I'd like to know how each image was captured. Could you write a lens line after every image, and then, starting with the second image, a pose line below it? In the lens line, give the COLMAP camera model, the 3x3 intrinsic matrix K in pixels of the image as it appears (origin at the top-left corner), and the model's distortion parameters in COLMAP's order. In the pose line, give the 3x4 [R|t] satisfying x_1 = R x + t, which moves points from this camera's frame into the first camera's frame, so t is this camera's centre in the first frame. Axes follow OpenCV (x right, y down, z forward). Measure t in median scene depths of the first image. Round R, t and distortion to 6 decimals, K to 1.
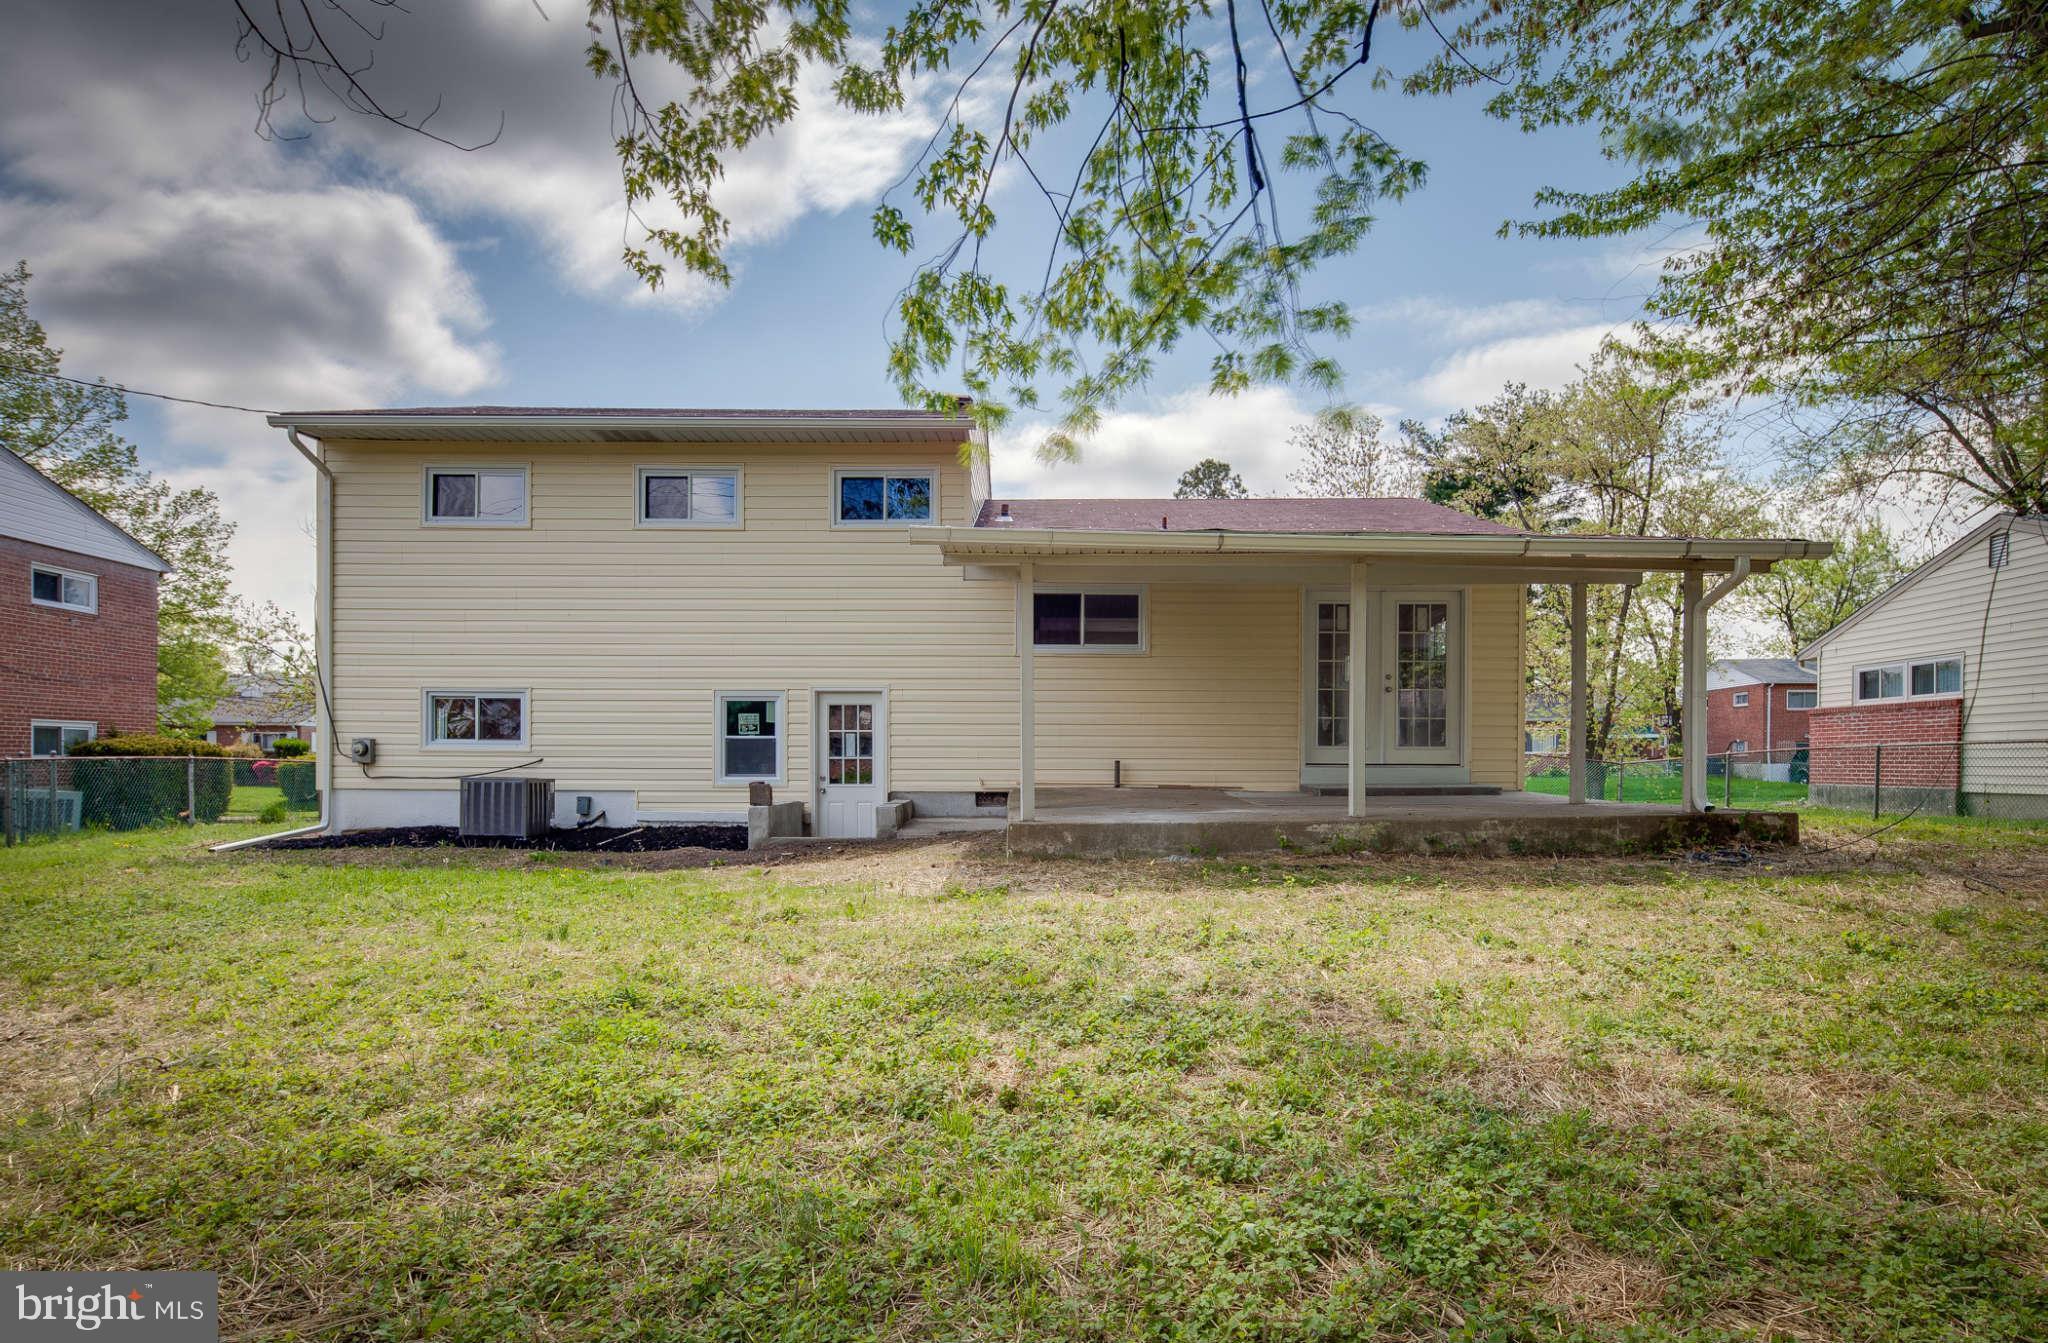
lens RADIAL K [[880.7, 0, 1024.0], [0, 880.7, 671.5], [0, 0, 1]] dist [-0.030477, 0.000025]
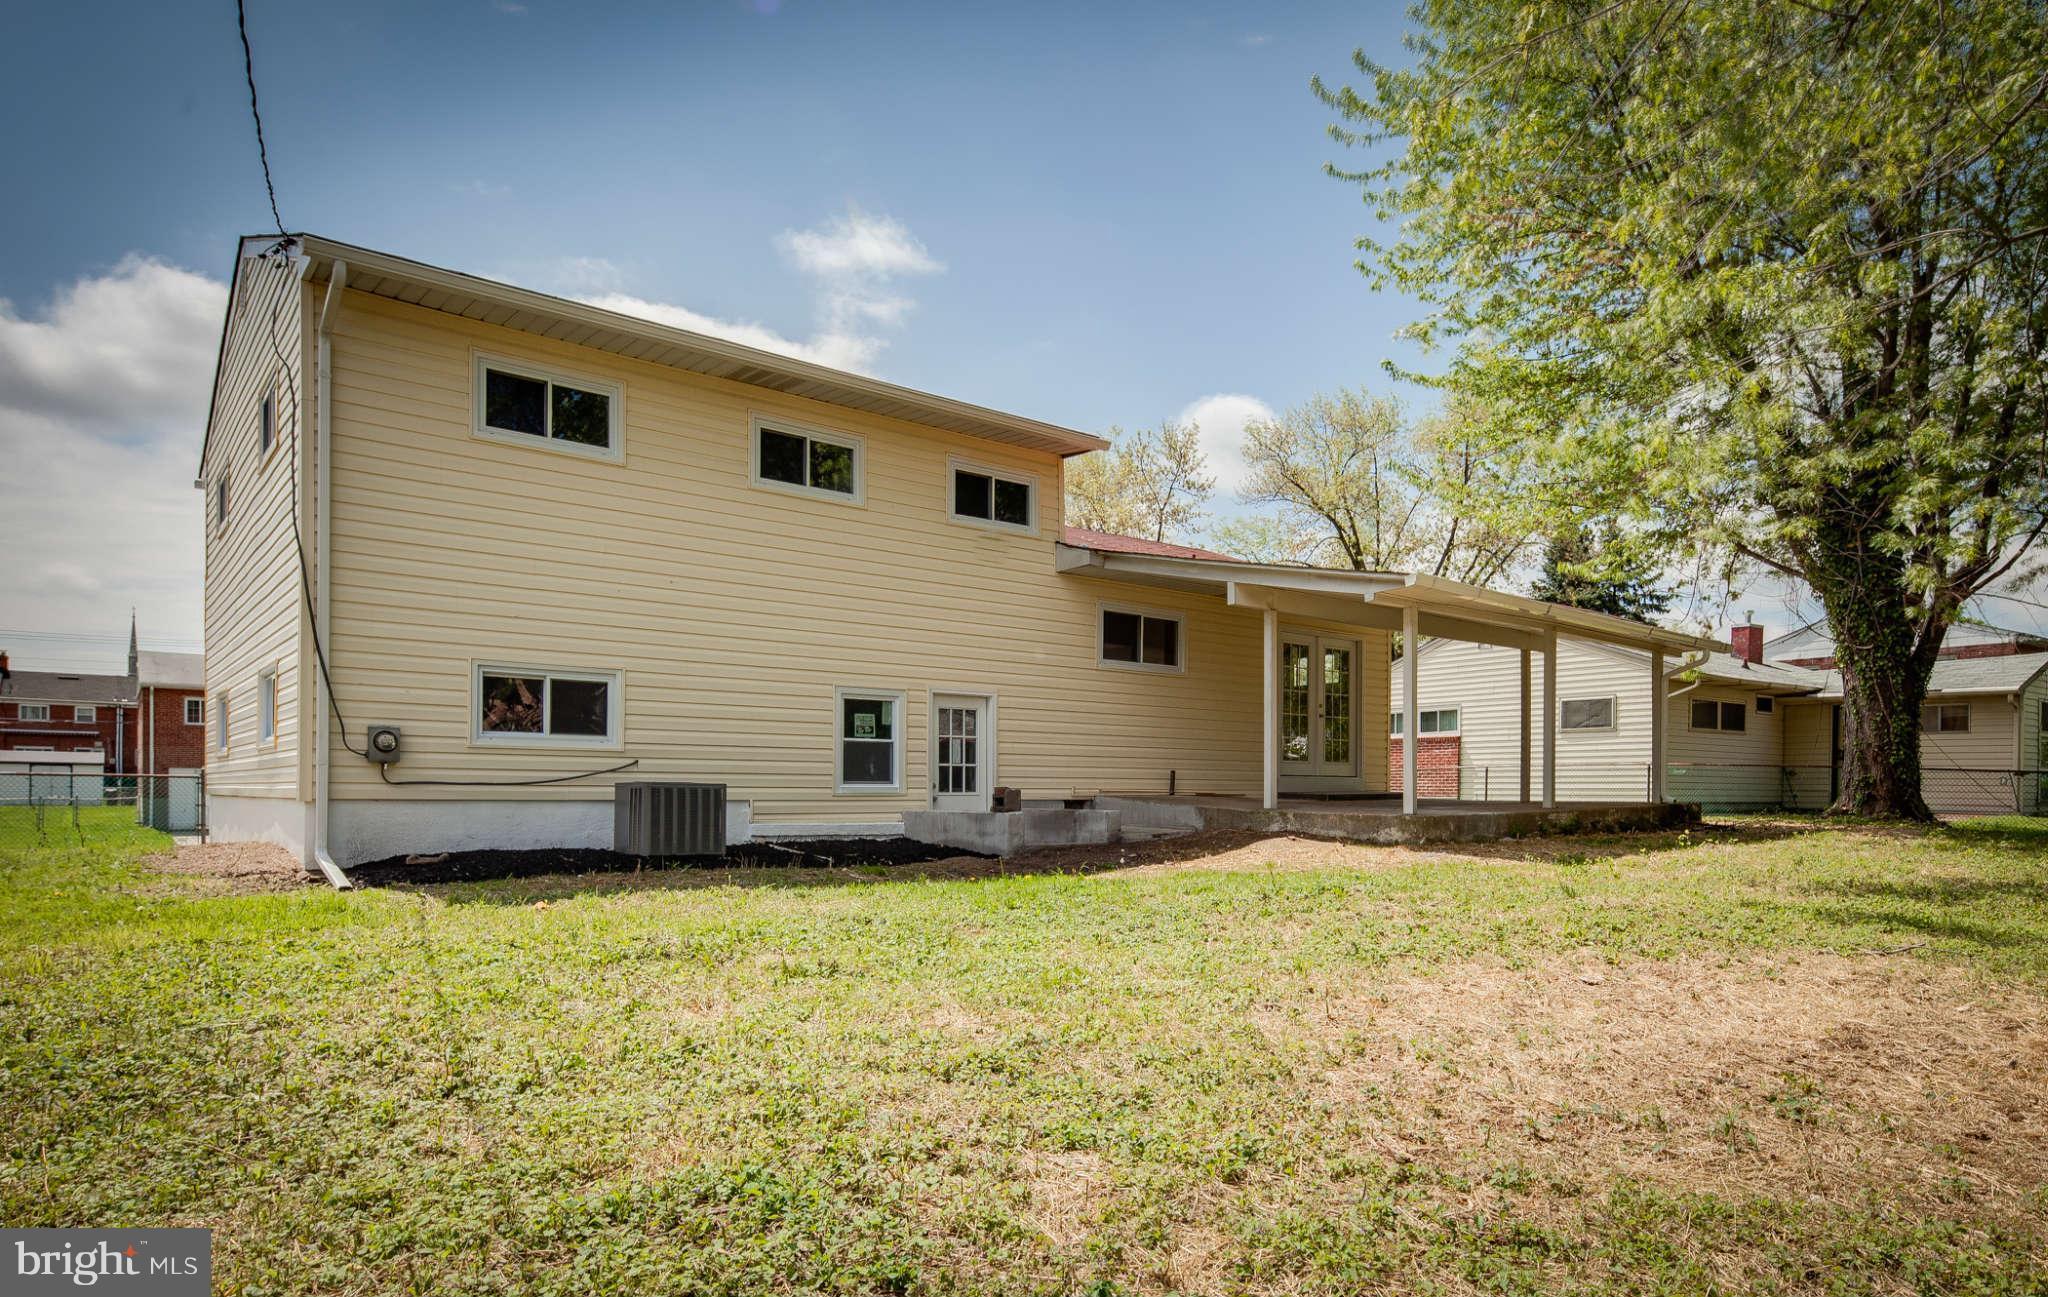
lens RADIAL K [[1185.2, 0, 1024.0], [0, 1185.2, 648.5], [0, 0, 1]] dist [0.001324, 0.000007]
pose [[0.786520, 0.076413, 0.612819, -0.940380], [-0.072259, 0.996886, -0.031561, 0.007569], [-0.613323, -0.019458, 0.789593, -0.063700]]
